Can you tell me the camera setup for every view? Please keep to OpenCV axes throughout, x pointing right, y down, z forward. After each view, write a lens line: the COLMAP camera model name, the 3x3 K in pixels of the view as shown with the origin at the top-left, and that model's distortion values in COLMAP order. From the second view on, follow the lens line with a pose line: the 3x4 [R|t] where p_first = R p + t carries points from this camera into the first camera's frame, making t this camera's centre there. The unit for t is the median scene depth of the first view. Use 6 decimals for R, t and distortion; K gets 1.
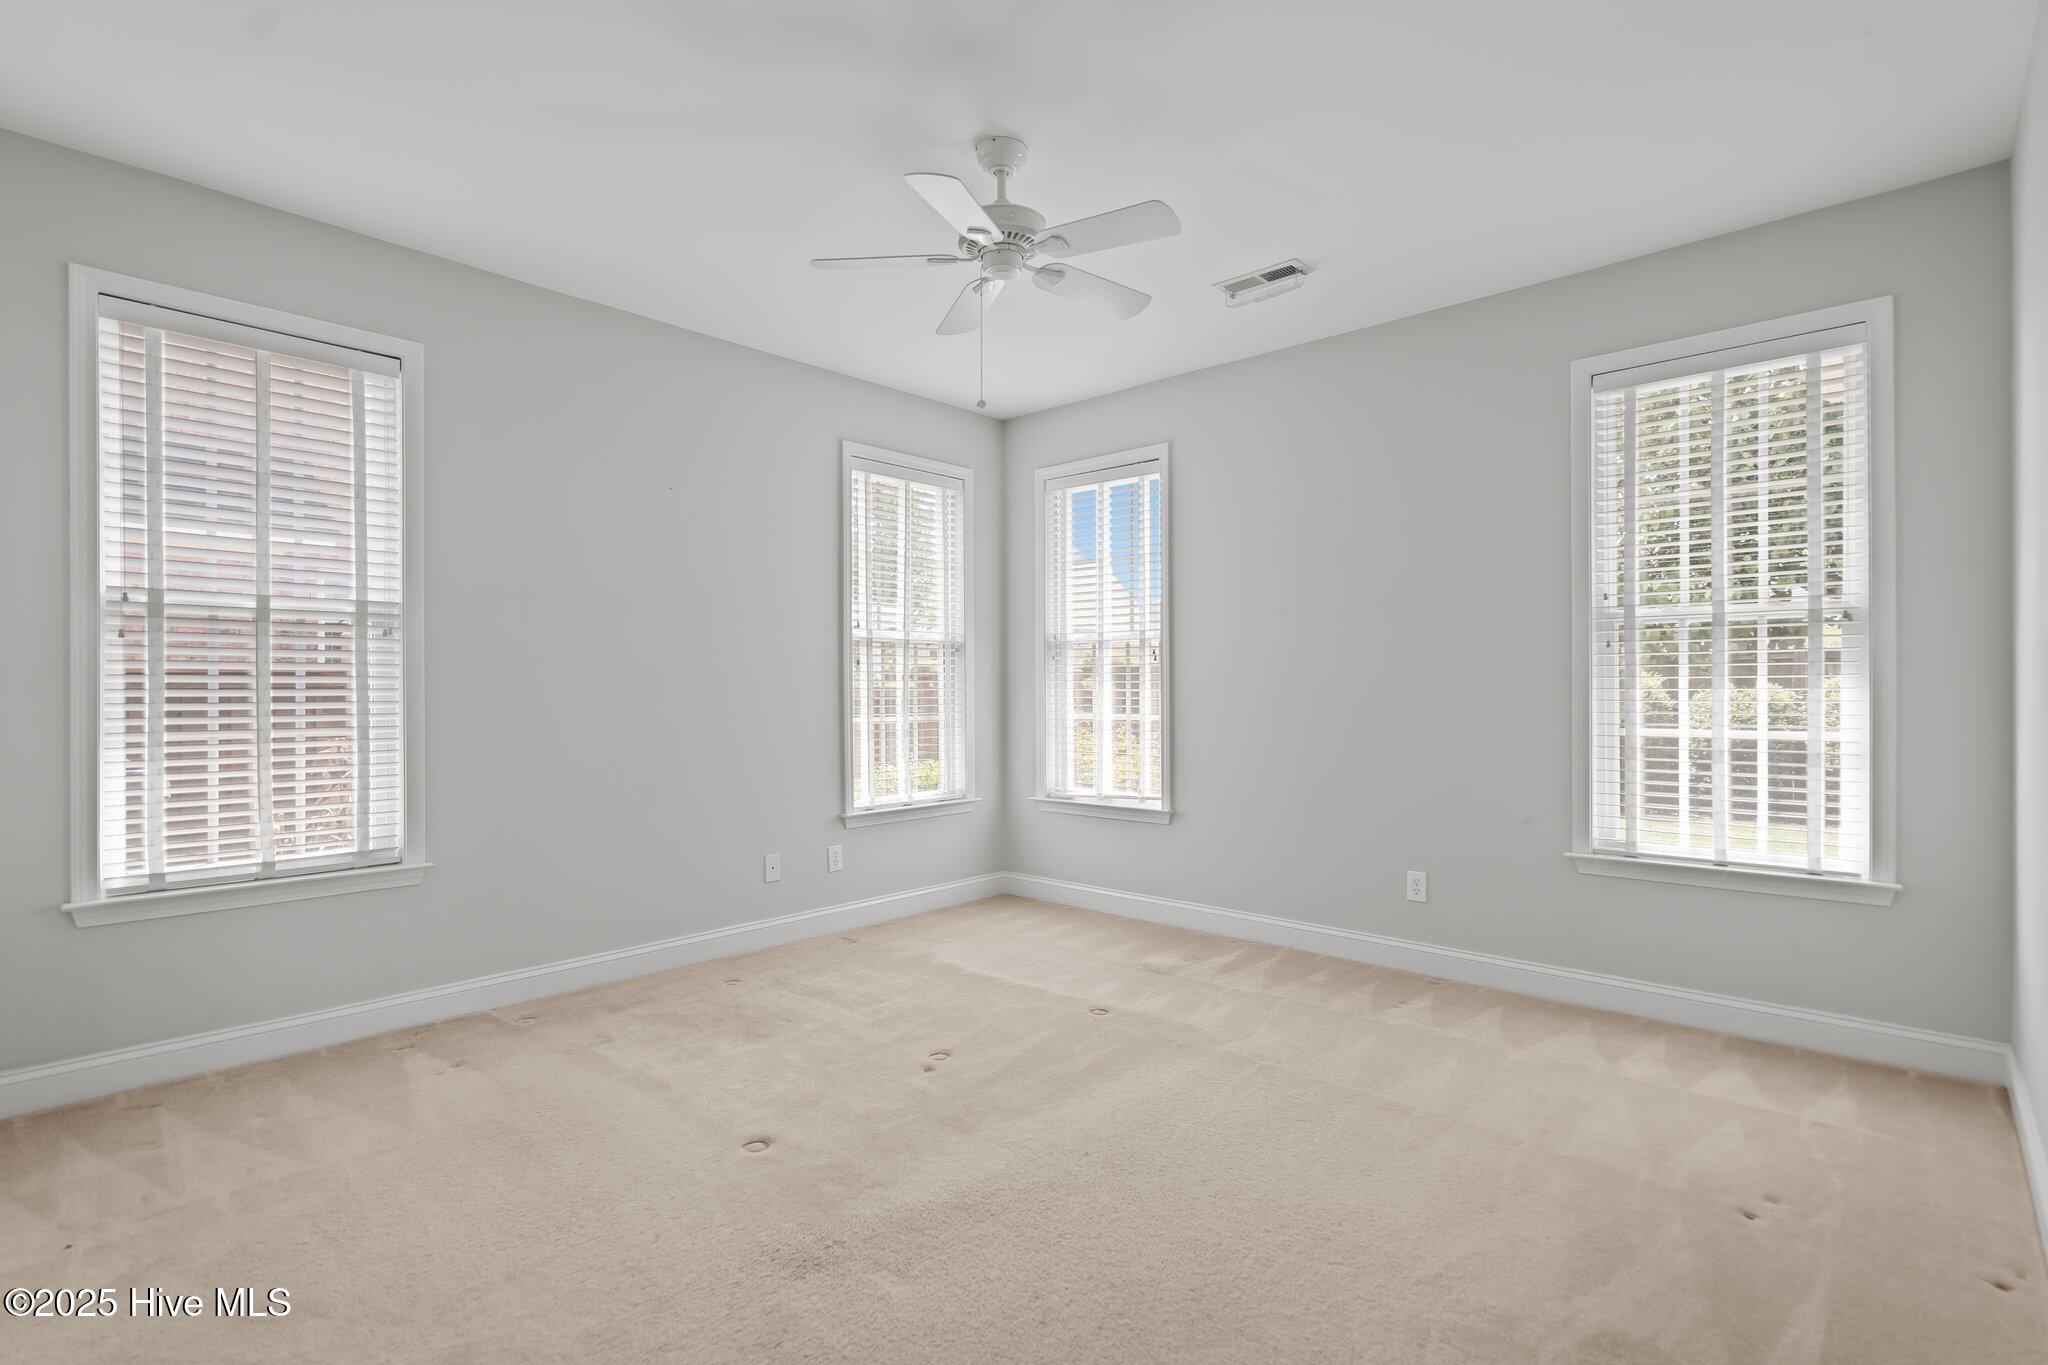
lens RADIAL K [[967.5, 0, 1024.0], [0, 967.5, 682.5], [0, 0, 1]] dist [0.002672, 0.000147]
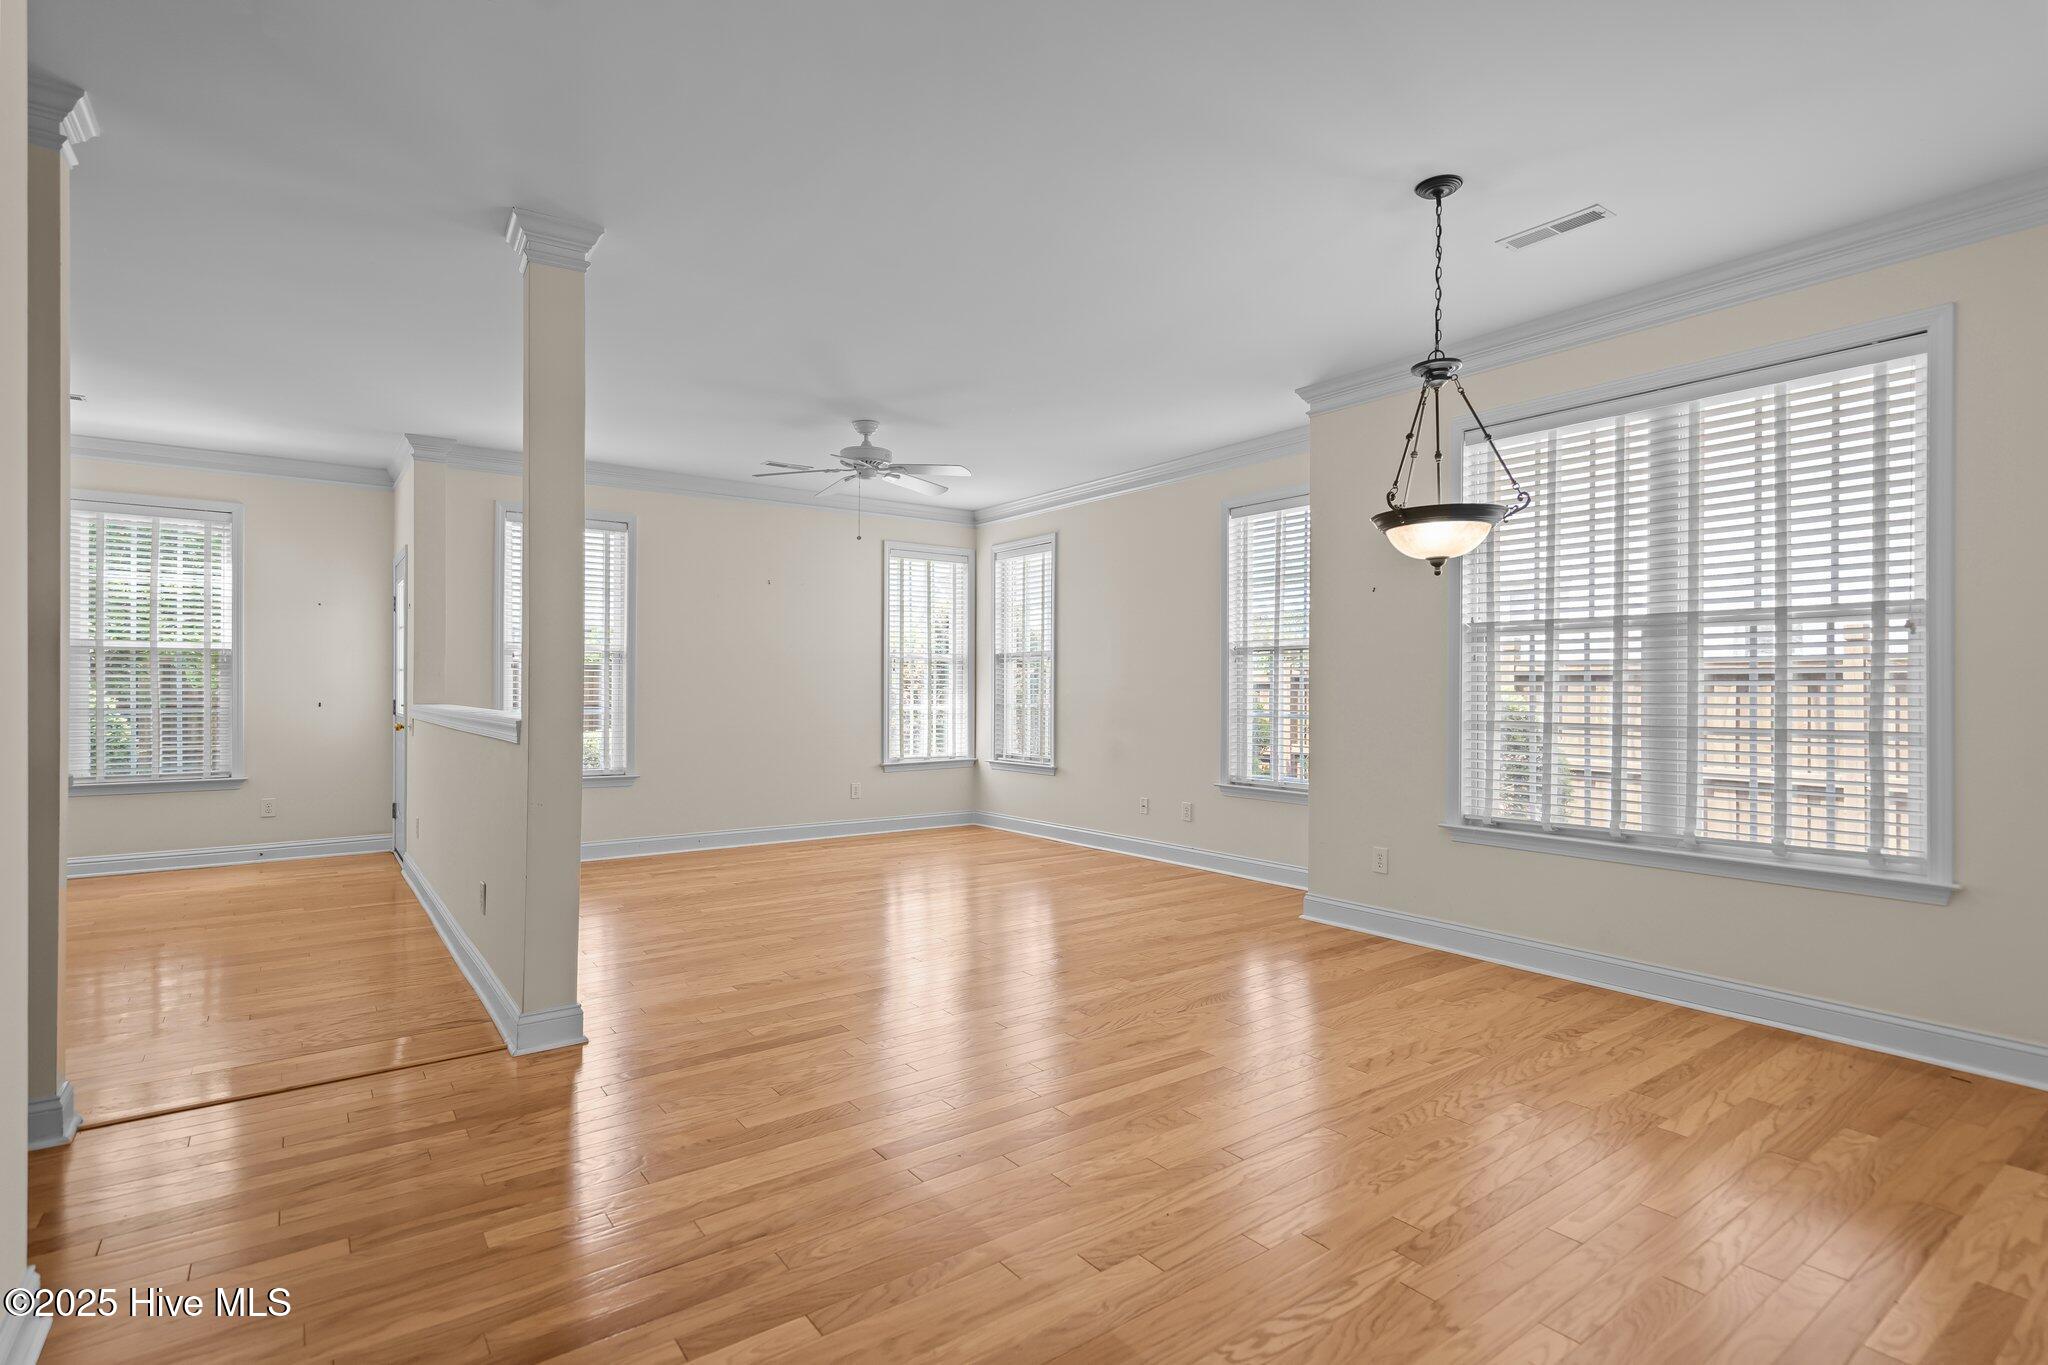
lens RADIAL K [[991.7, 0, 1024.0], [0, 991.7, 682.5], [0, 0, 1]] dist [-0.002116, -0.000269]
pose [[0.958152, 0.014511, -0.285893, 0.512259], [-0.009642, 0.999784, 0.018433, -0.030172], [0.286099, -0.014906, 0.958084, -0.514445]]
